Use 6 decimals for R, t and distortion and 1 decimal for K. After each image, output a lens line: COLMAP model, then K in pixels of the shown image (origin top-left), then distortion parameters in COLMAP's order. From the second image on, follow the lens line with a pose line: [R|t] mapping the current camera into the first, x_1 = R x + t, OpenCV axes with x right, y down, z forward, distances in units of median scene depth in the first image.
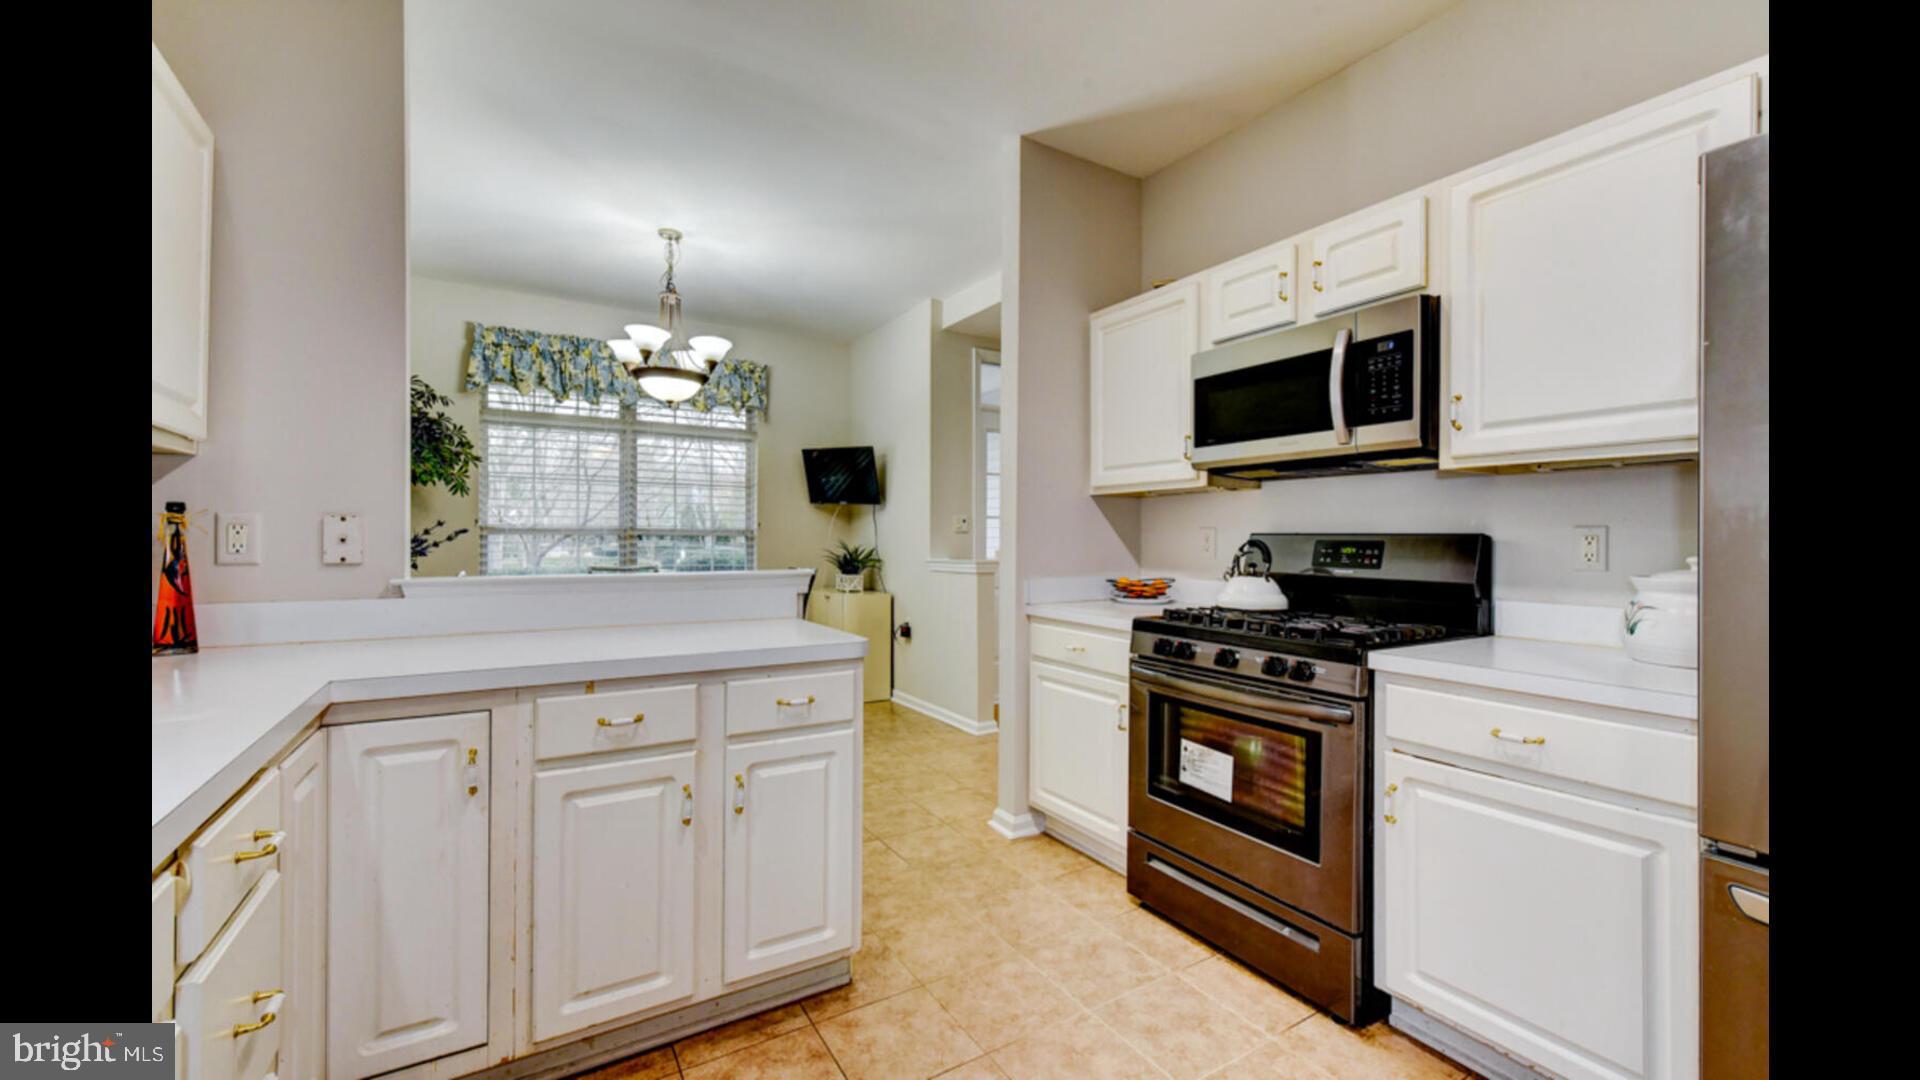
lens RADIAL K [[734.4, 0, 959.2], [0, 734.4, 540.9], [0, 0, 1]] dist [0.003986, 0.000104]
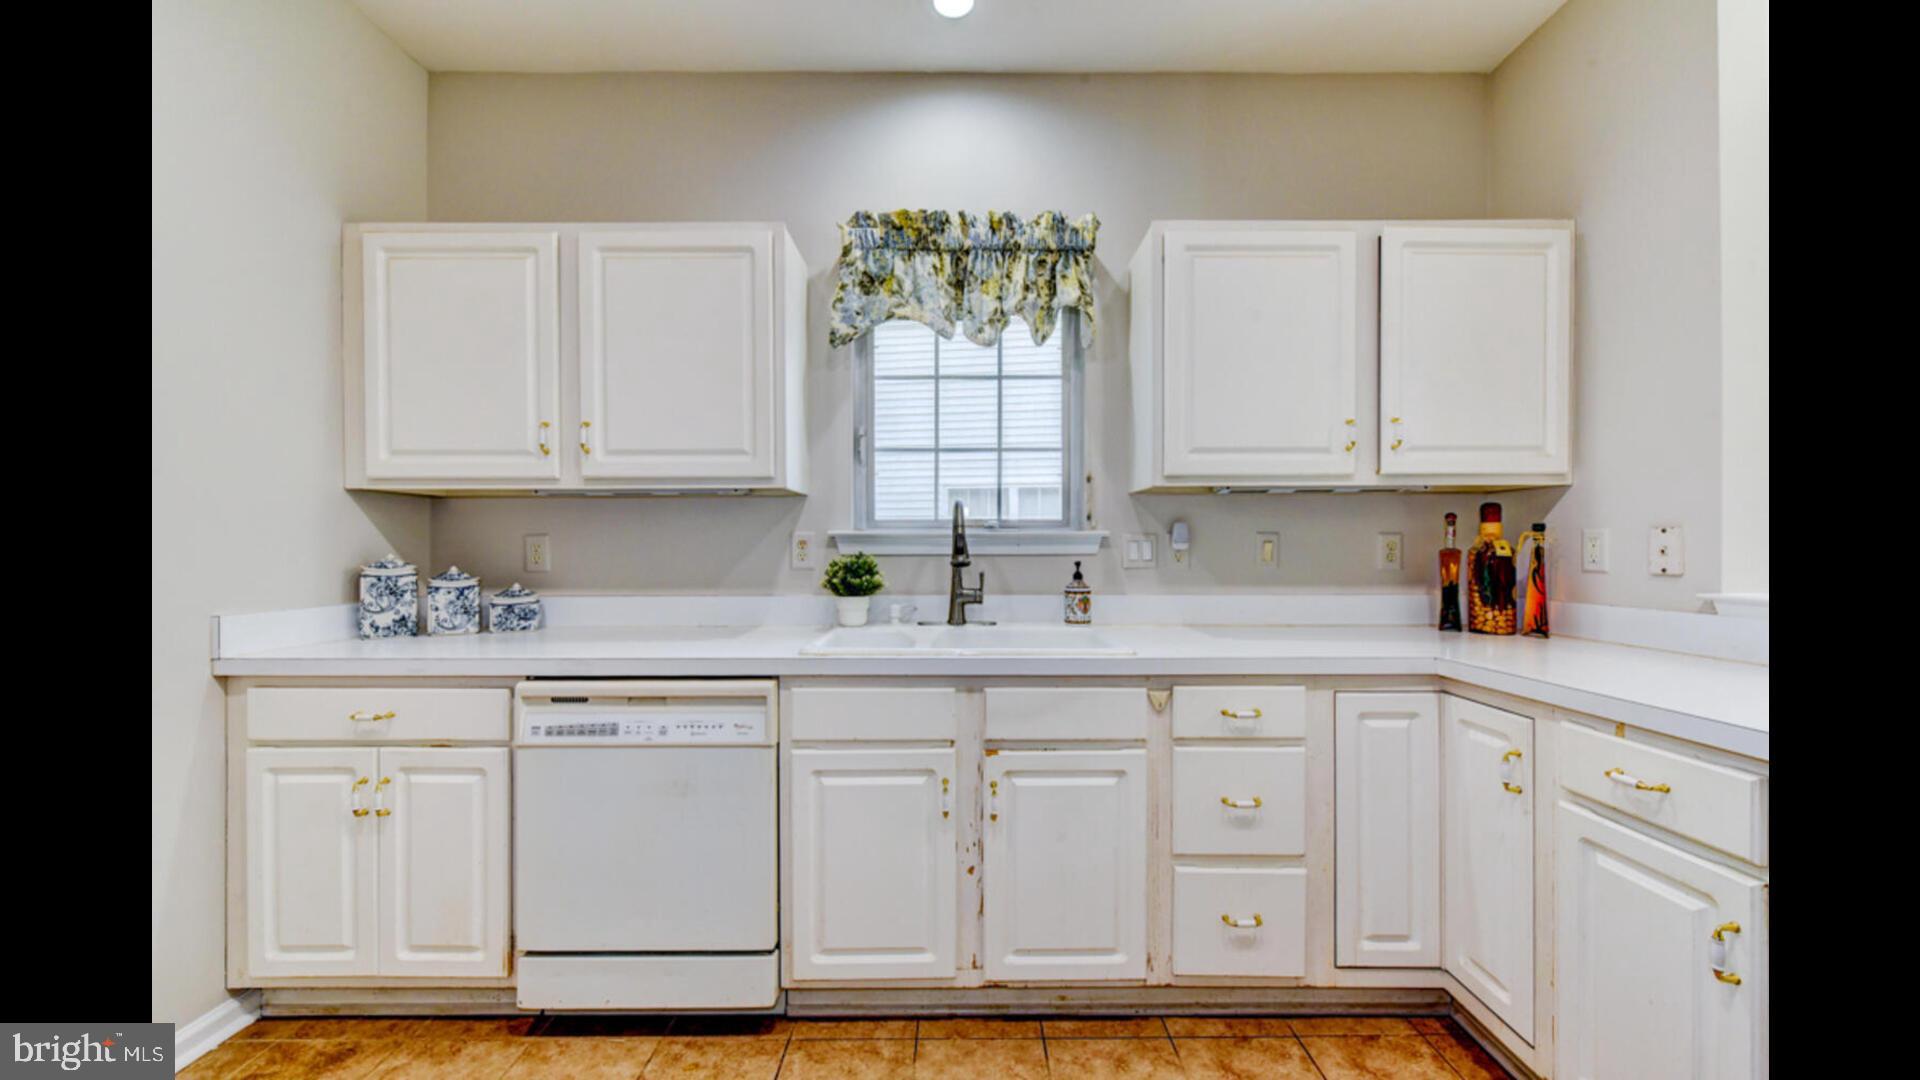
lens RADIAL K [[653.3, 0, 962.2], [0, 653.3, 554.3], [0, 0, 1]] dist [-0.007088, -0.000161]
pose [[-0.528091, -0.000926, -0.849187, 0.351052], [-0.002934, 0.999995, 0.000734, 0.004234], [0.849183, 0.002879, -0.528091, 0.533279]]
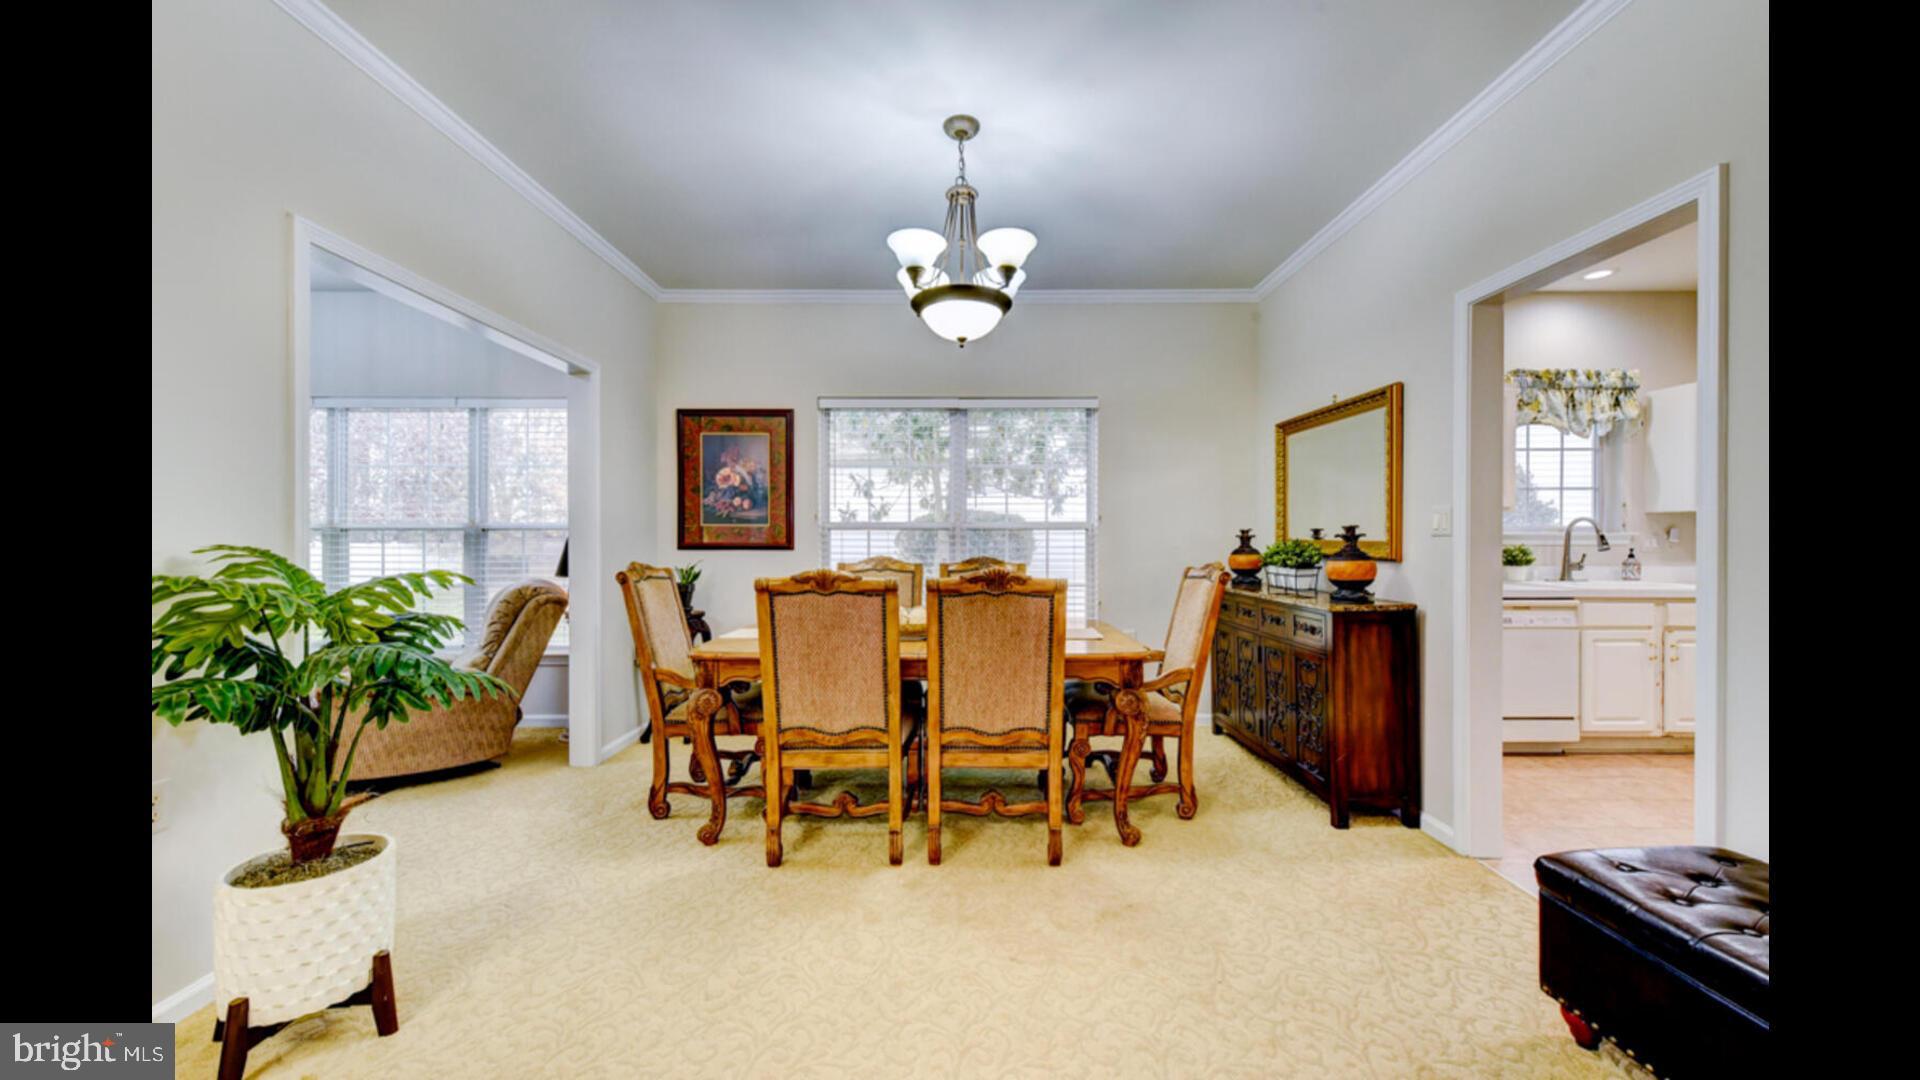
lens RADIAL K [[689.7, 0, 951.2], [0, 689.7, 543.4], [0, 0, 1]] dist [0.001578, 0.000192]
pose [[-0.527743, -0.005495, -0.849386, 2.106068], [-0.005409, 0.999981, -0.003108, 0.016594], [0.849387, 0.002955, -0.527762, -0.414558]]
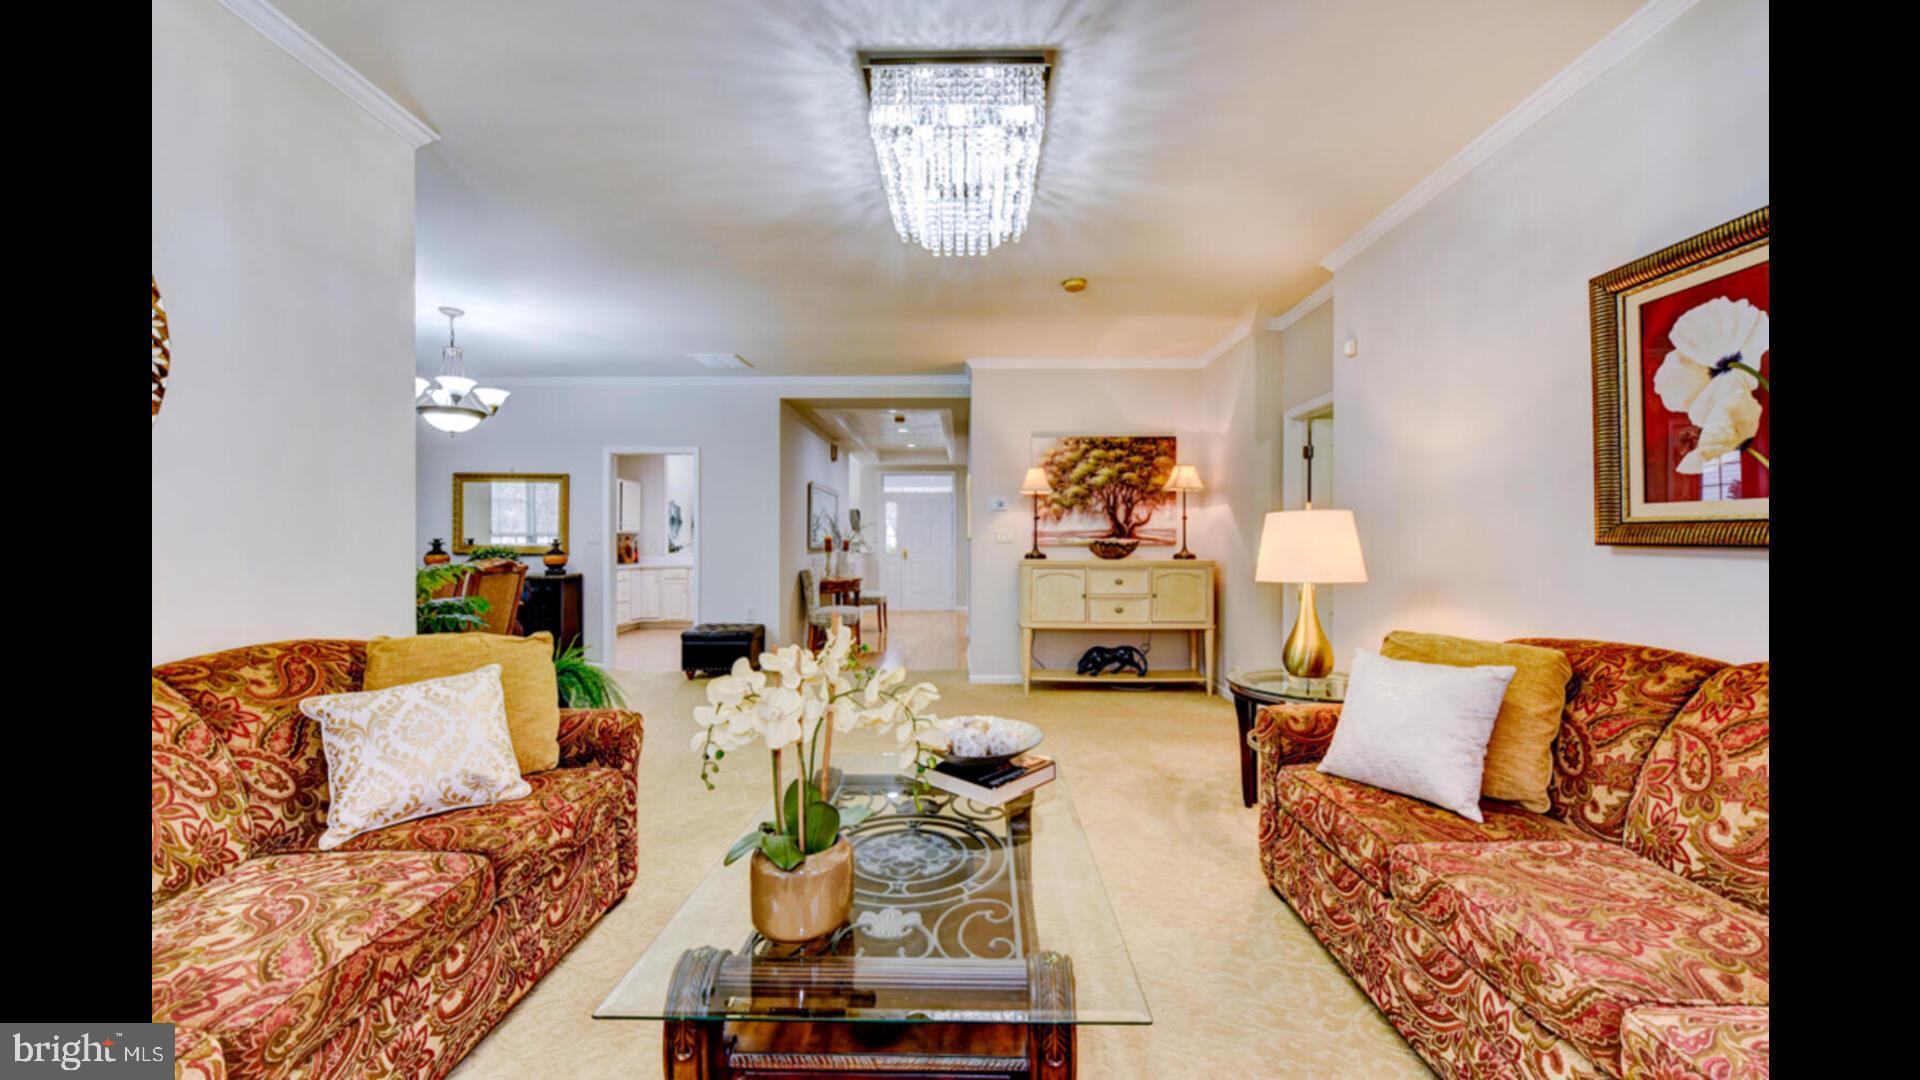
lens RADIAL K [[734.4, 0, 959.0], [0, 734.4, 540.6], [0, 0, 1]] dist [0.003986, 0.000104]
pose [[0.835278, -0.013538, -0.549661, 3.725721], [0.009403, 0.999902, -0.010339, 0.029574], [0.549747, 0.003468, 0.835324, -2.183738]]
